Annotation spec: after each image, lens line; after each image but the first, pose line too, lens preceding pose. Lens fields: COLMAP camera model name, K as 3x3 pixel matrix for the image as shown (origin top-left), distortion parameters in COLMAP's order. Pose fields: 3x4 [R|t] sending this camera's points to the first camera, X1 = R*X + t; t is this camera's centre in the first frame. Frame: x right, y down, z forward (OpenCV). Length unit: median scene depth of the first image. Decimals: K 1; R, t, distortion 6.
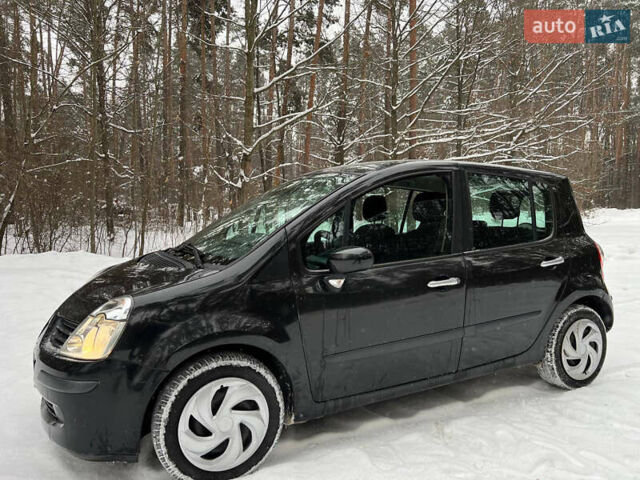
lens RADIAL K [[477.6, 0, 316.8], [0, 477.6, 238.7], [0, 0, 1]] dist [0.021779, -0.004438]
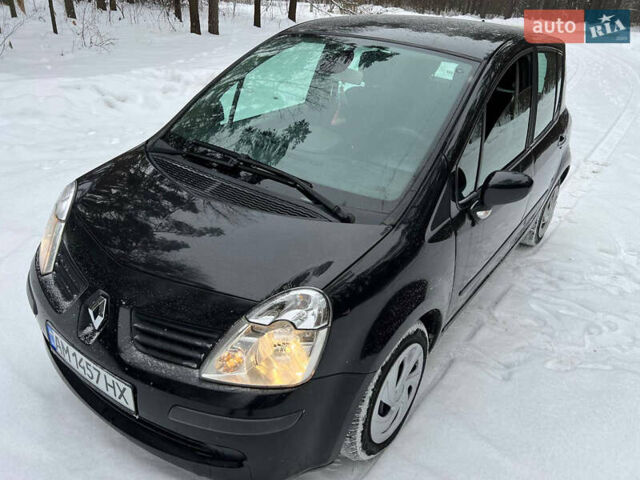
lens RADIAL K [[481.6, 0, 320.4], [0, 481.6, 237.9], [0, 0, 1]] dist [0.013377, -0.012713]
pose [[0.885574, -0.145320, 0.441181, -0.544654], [-0.048056, 0.916041, 0.398196, -0.177244], [-0.462006, -0.373833, 0.804238, 0.379273]]
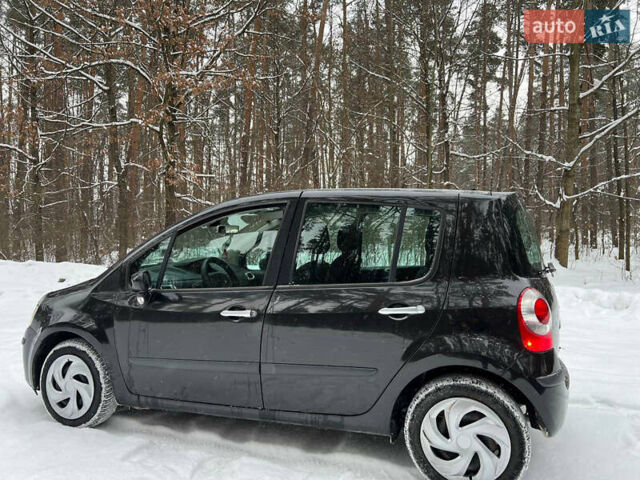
lens RADIAL K [[477.6, 0, 316.8], [0, 477.6, 238.7], [0, 0, 1]] dist [0.021779, -0.004438]
pose [[0.688355, 0.013948, -0.725240, 1.128472], [-0.045402, 0.998683, -0.023885, -0.050613], [0.723952, 0.049369, 0.688082, 0.423436]]
